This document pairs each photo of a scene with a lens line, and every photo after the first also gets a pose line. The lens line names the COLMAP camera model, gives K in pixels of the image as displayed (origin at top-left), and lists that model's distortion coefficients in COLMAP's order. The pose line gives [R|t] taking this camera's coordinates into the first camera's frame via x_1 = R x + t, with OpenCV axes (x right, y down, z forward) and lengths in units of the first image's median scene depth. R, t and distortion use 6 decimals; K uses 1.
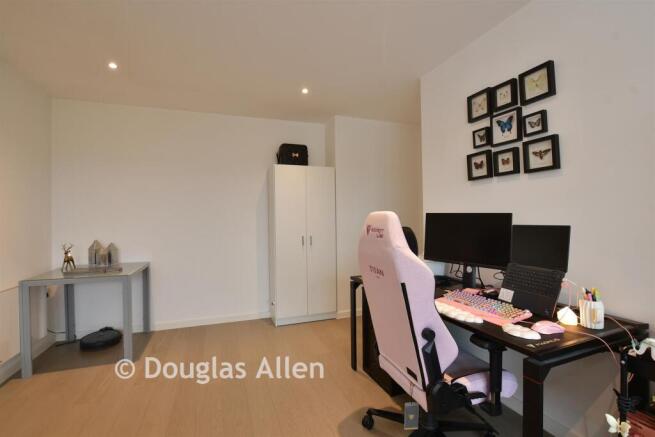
lens RADIAL K [[304.8, 0, 327.3], [0, 304.8, 217.3], [0, 0, 1]] dist [-0.003466, -0.000209]
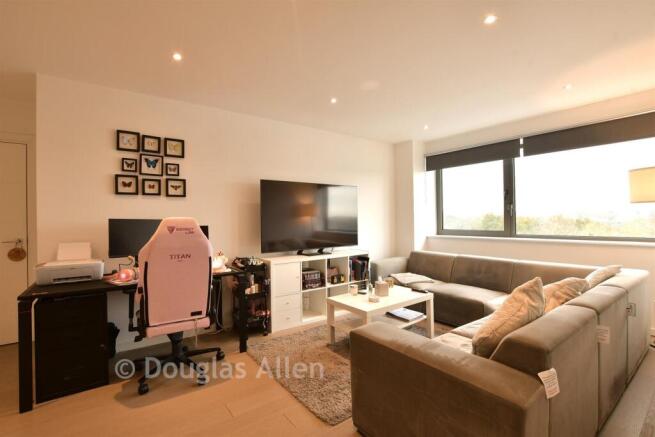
lens RADIAL K [[304.8, 0, 327.5], [0, 304.8, 218.9], [0, 0, 1]] dist [-0.003466, -0.000209]
pose [[-0.263688, 0.018144, 0.964437, -1.170673], [0.017618, 0.999747, -0.013991, 0.018821], [-0.964447, 0.013302, -0.263941, 0.559229]]
